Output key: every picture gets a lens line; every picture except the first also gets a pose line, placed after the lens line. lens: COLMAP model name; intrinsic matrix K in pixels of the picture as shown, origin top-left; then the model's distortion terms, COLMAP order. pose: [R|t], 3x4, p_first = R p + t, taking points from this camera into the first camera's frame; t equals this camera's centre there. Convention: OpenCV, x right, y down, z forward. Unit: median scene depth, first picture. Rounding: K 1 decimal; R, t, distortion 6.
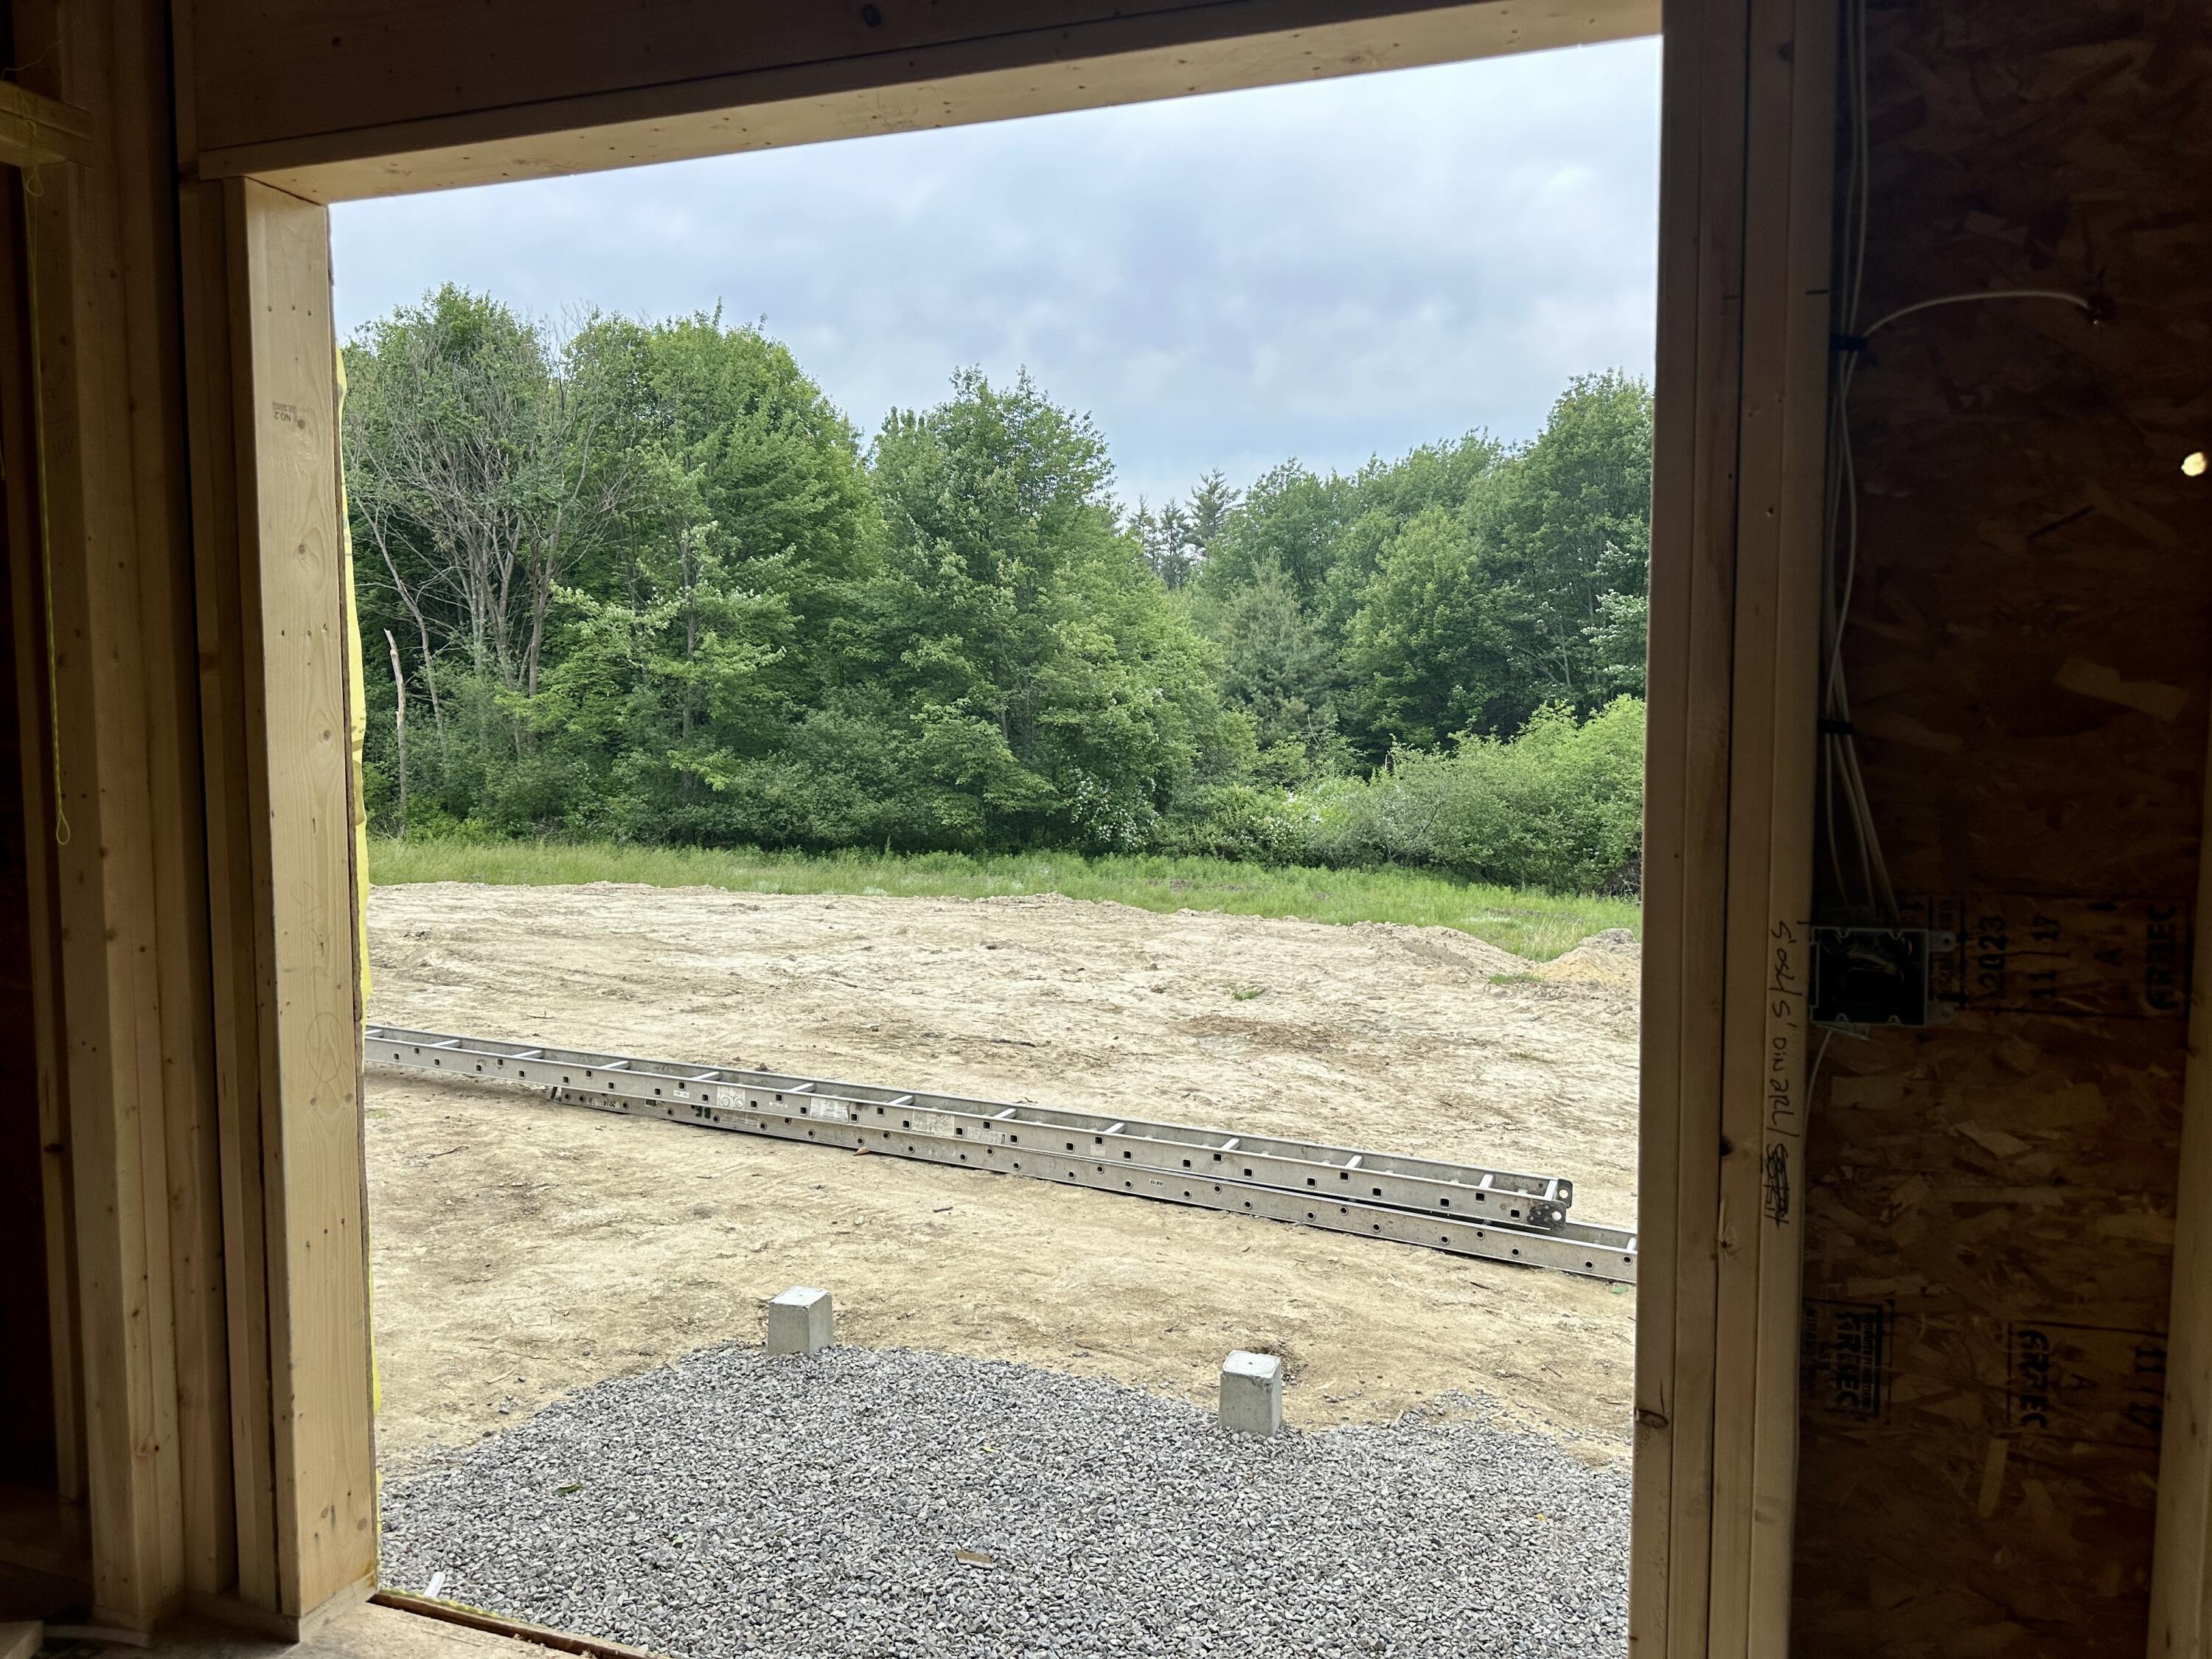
lens RADIAL K [[1567.2, 0, 1120.2], [0, 1567.2, 851.8], [0, 0, 1]] dist [0.065938, -0.093560]
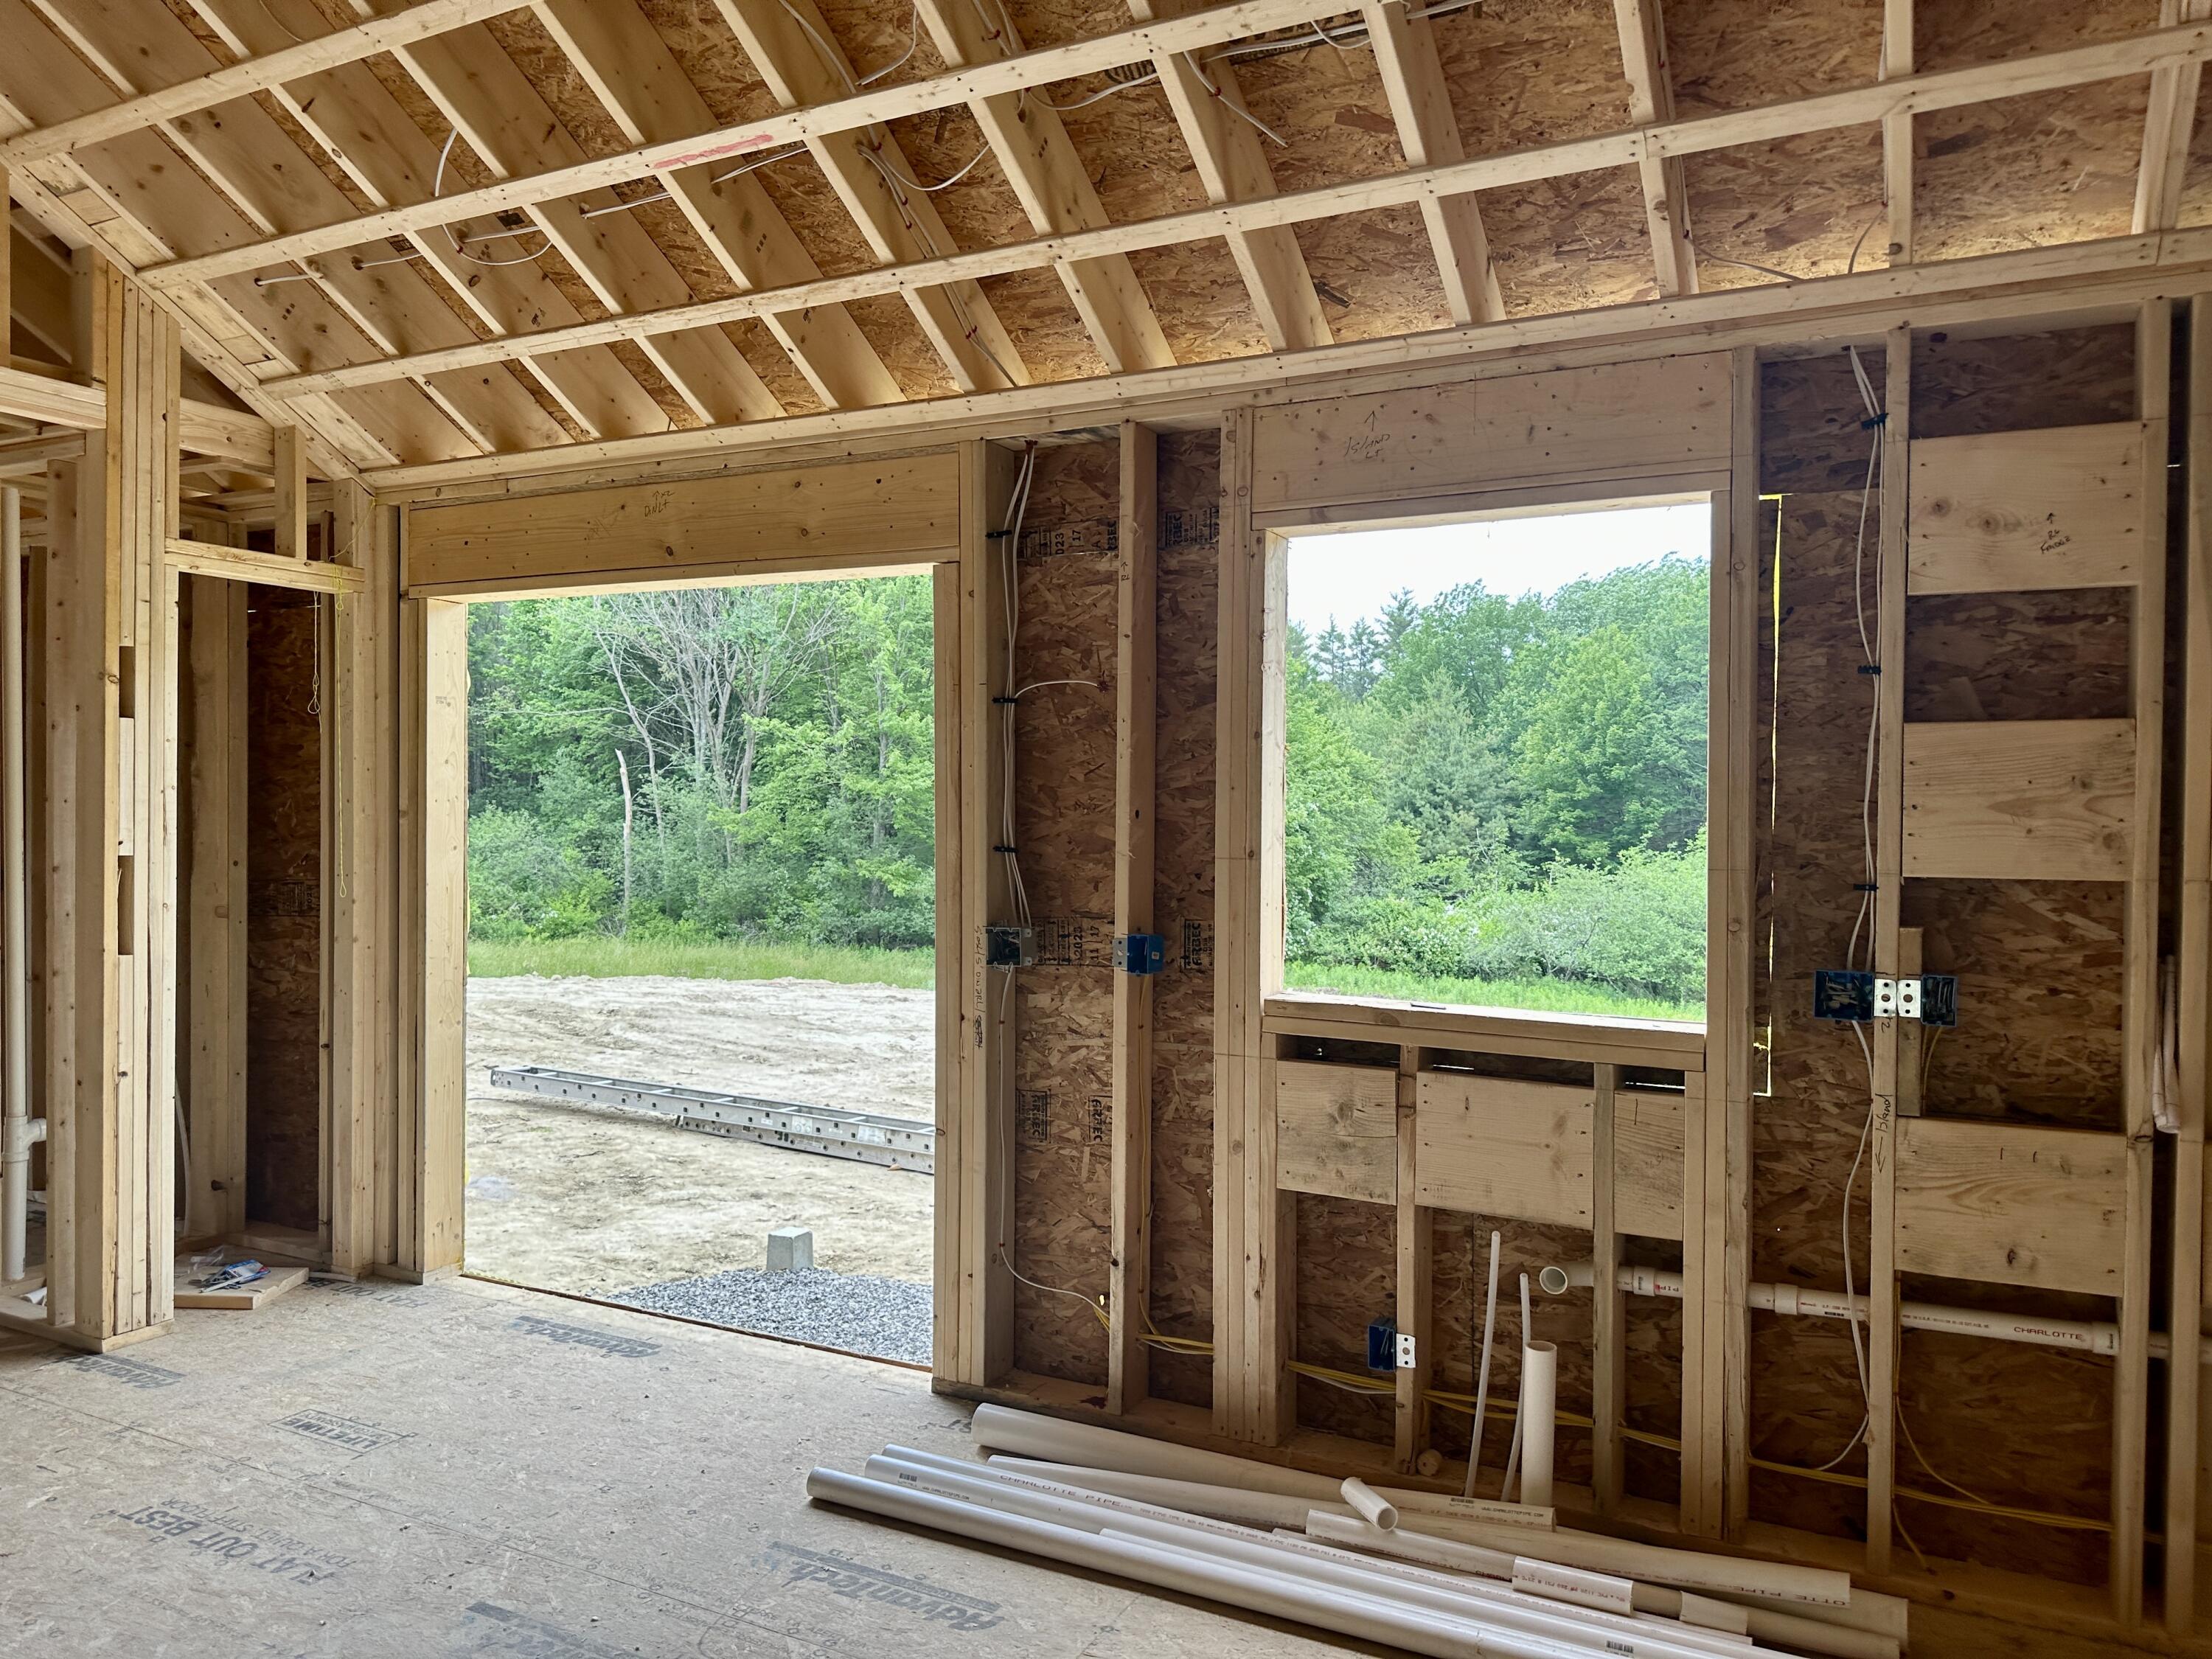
lens RADIAL K [[1567.2, 0, 1115.3], [0, 1567.2, 839.7], [0, 0, 1]] dist [0.065938, -0.093560]
pose [[0.991287, 0.005845, -0.131591, 0.033457], [-0.016200, 0.996841, -0.077755, 0.003468], [0.130721, 0.079210, 0.988250, -0.050164]]
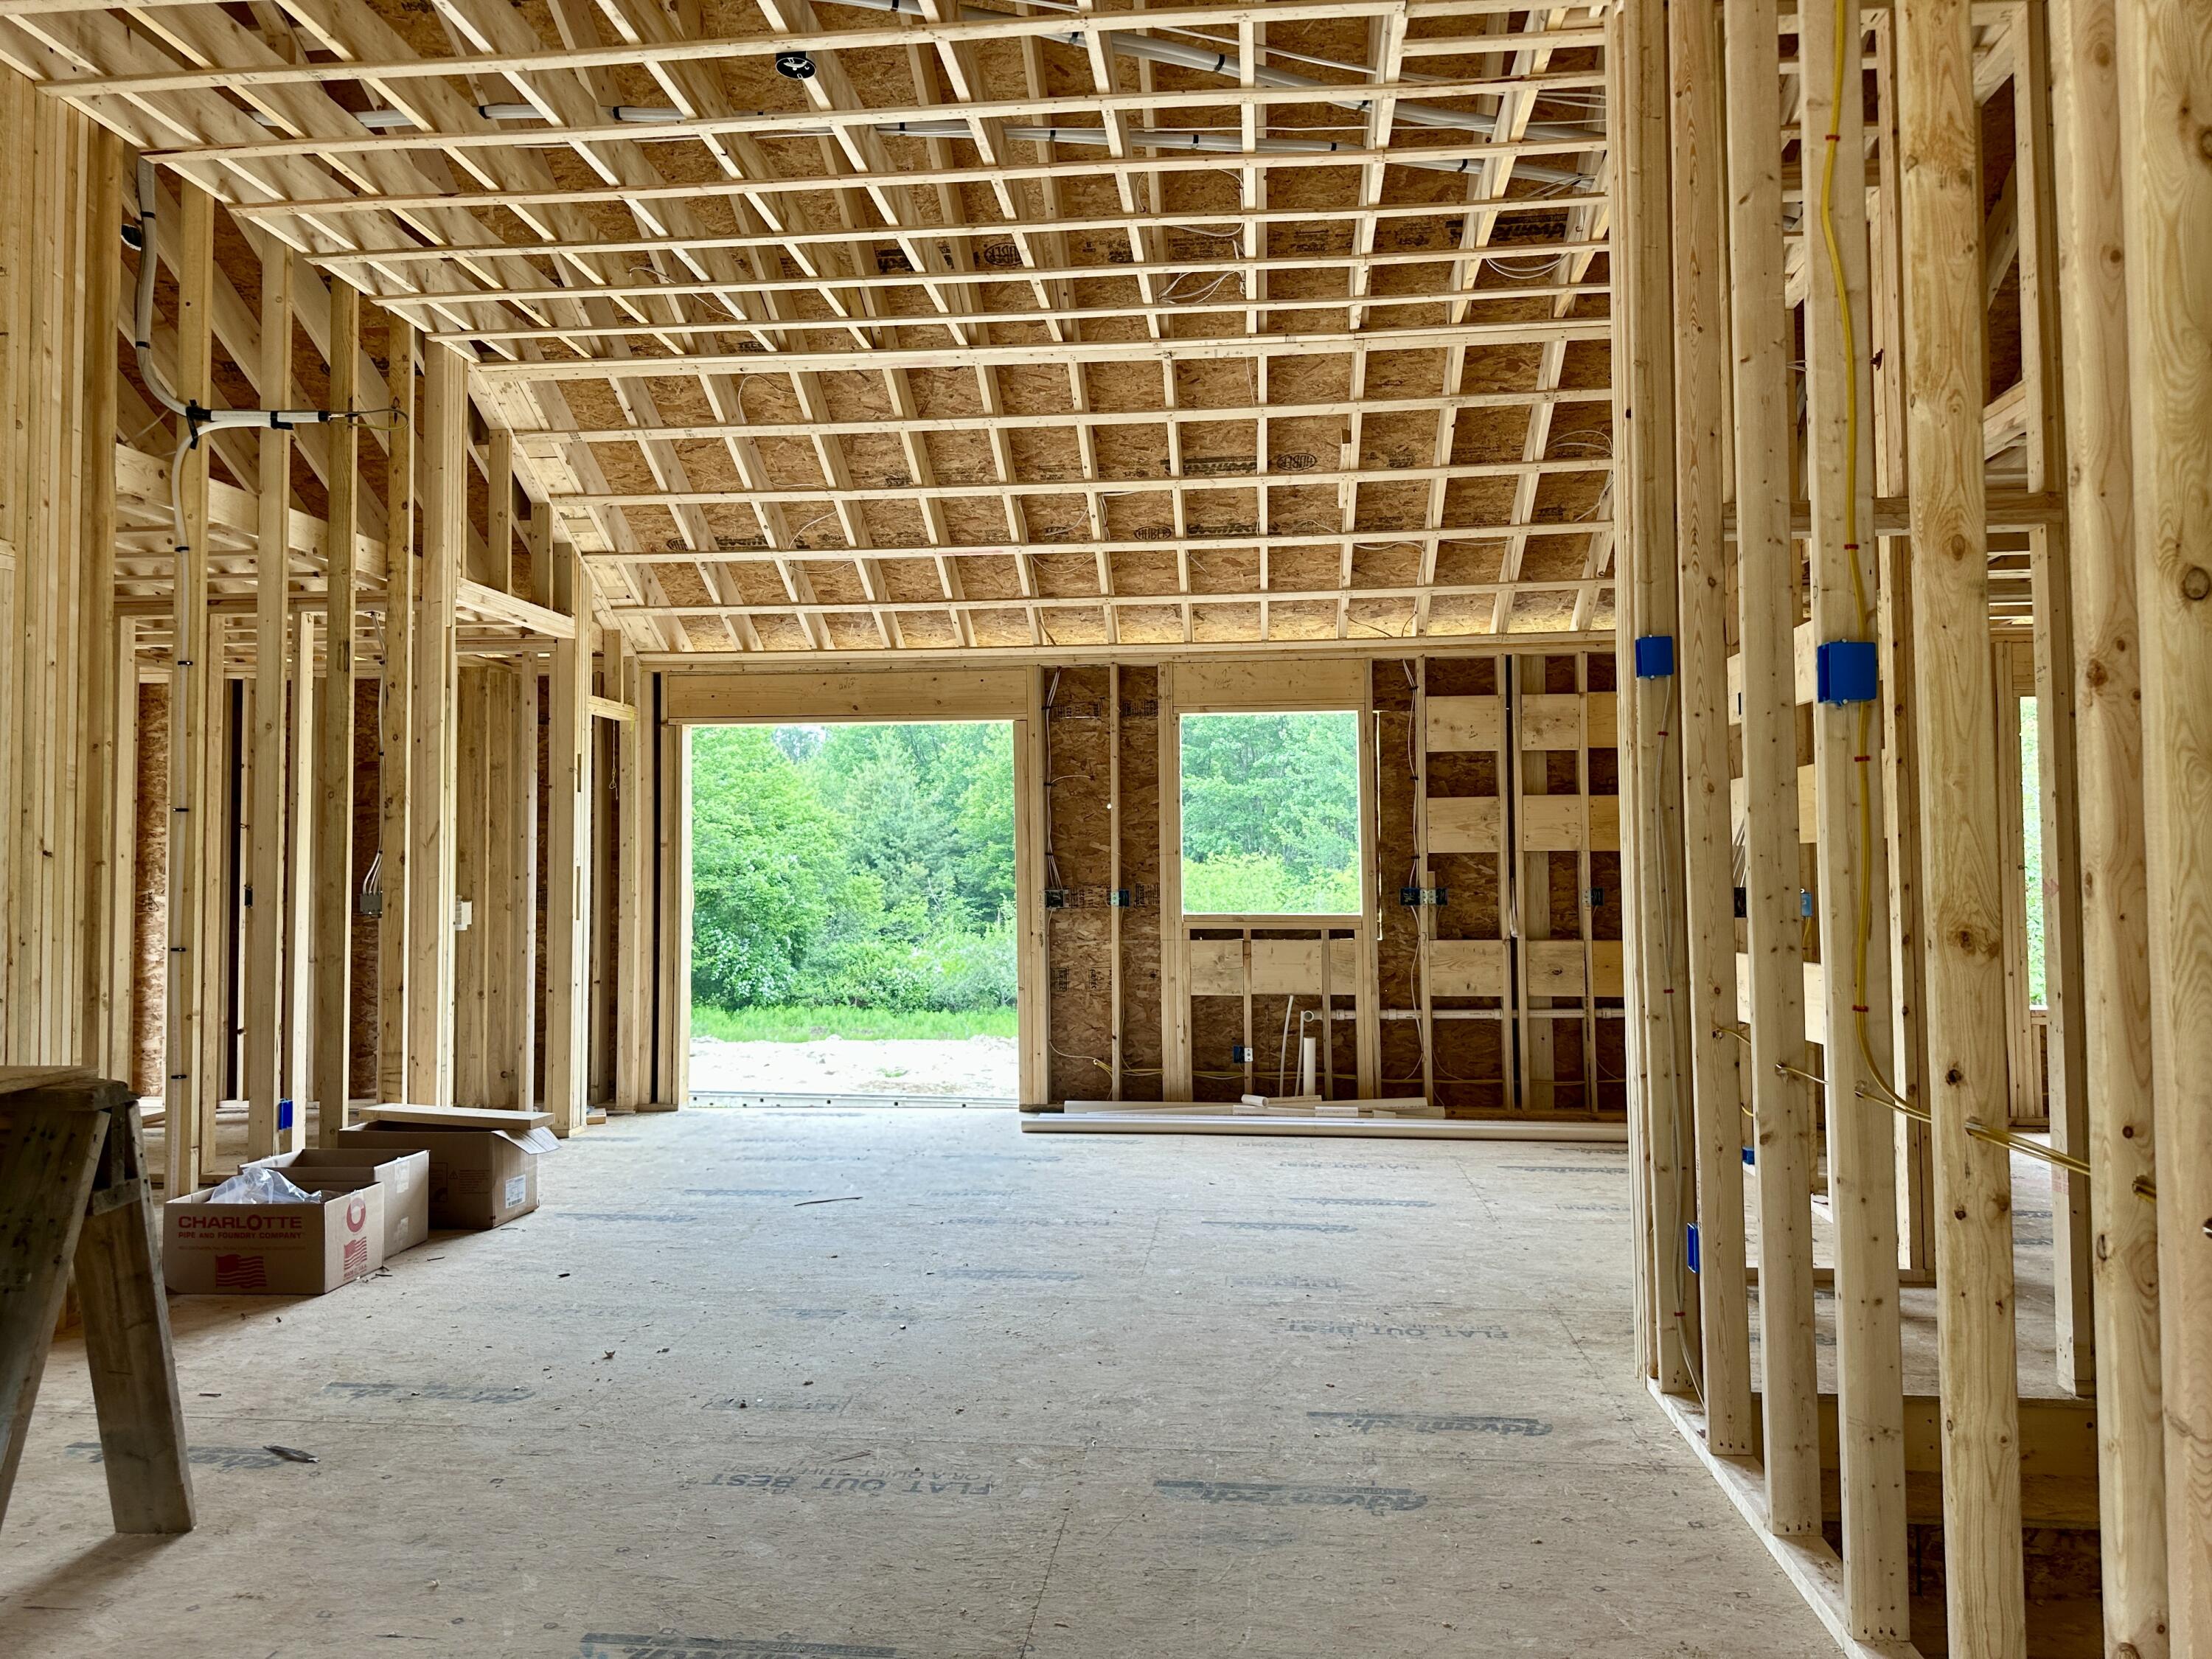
lens RADIAL K [[1567.2, 0, 1114.6], [0, 1567.2, 811.3], [0, 0, 1]] dist [0.065938, -0.093560]
pose [[0.971517, -0.004867, 0.236921, -0.020665], [0.035987, 0.991224, -0.127203, 0.016317], [-0.234222, 0.132106, 0.963166, -0.147050]]
